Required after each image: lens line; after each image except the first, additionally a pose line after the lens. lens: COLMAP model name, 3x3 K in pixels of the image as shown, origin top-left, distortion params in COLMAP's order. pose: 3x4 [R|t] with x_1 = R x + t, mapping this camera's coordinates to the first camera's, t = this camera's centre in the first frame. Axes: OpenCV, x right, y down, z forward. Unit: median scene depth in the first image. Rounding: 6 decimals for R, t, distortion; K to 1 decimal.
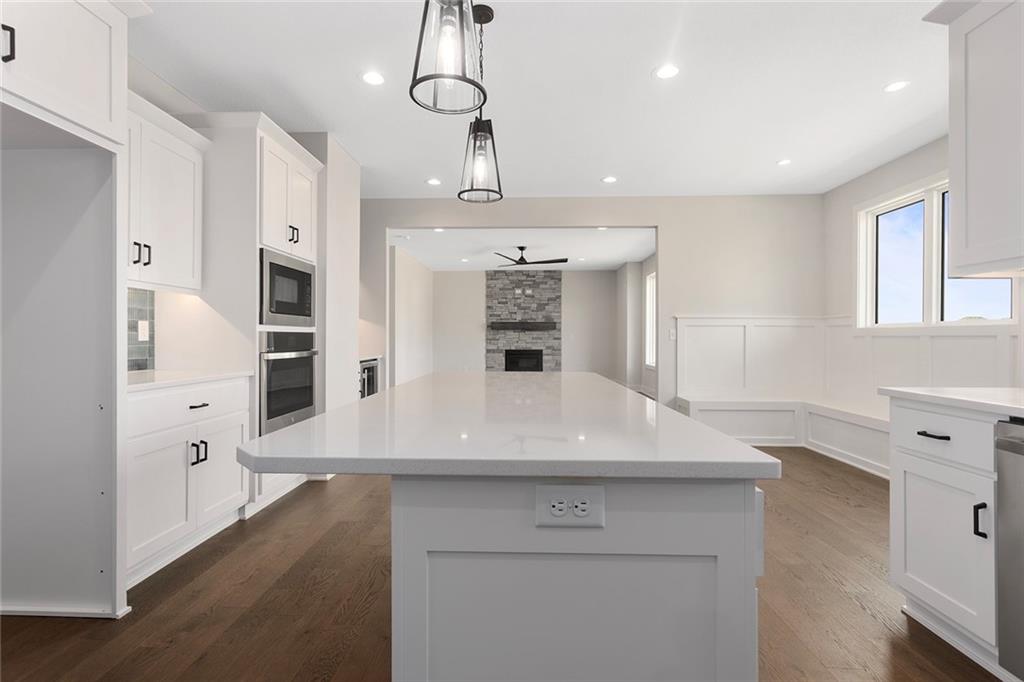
lens RADIAL K [[497.1, 0, 511.4], [0, 497.1, 339.2], [0, 0, 1]] dist [0.001547, 0.001073]
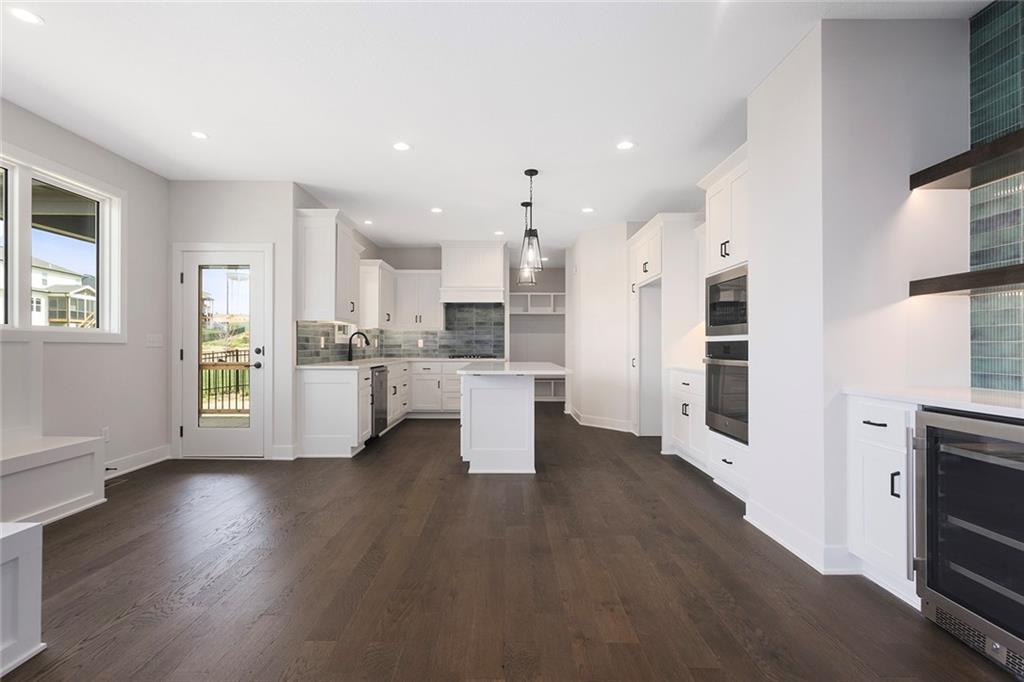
lens RADIAL K [[497.1, 0, 511.9], [0, 497.1, 342.8], [0, 0, 1]] dist [0.001547, 0.001073]
pose [[-0.999631, -0.004185, -0.026858, 0.032359], [-0.004124, 0.999989, -0.002318, -0.004147], [0.026867, -0.002206, -0.999637, 1.263812]]
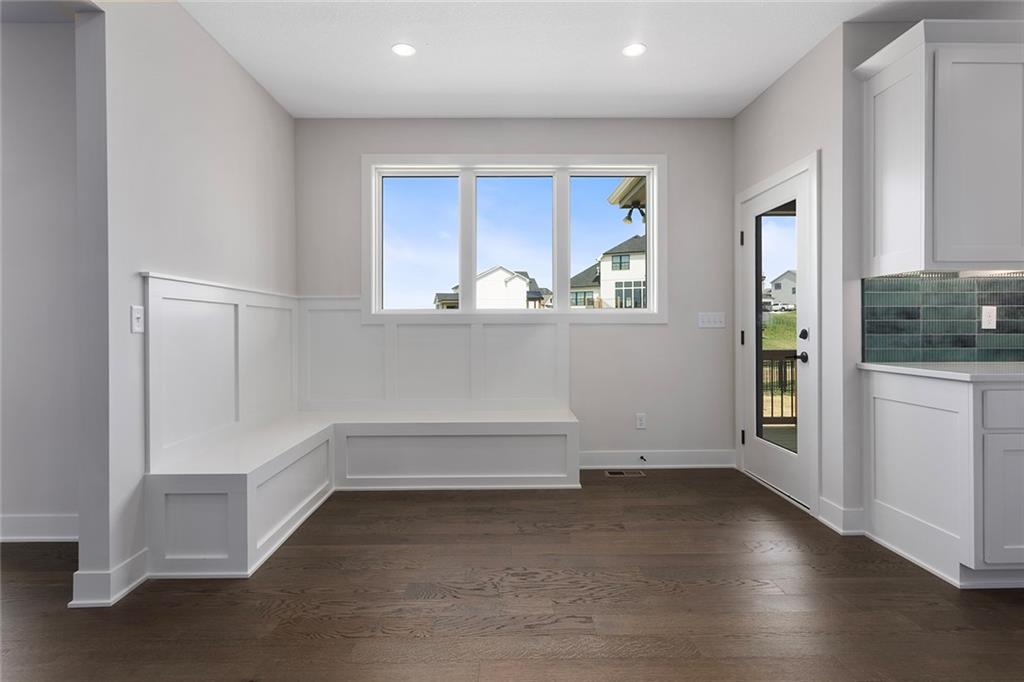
lens RADIAL K [[497.1, 0, 501.8], [0, 497.1, 326.9], [0, 0, 1]] dist [0.001547, 0.001073]
pose [[-0.029029, -0.002219, 0.999576, -0.075437], [0.007949, 0.999965, 0.002451, -0.001840], [-0.999547, 0.008017, -0.029010, 0.715150]]
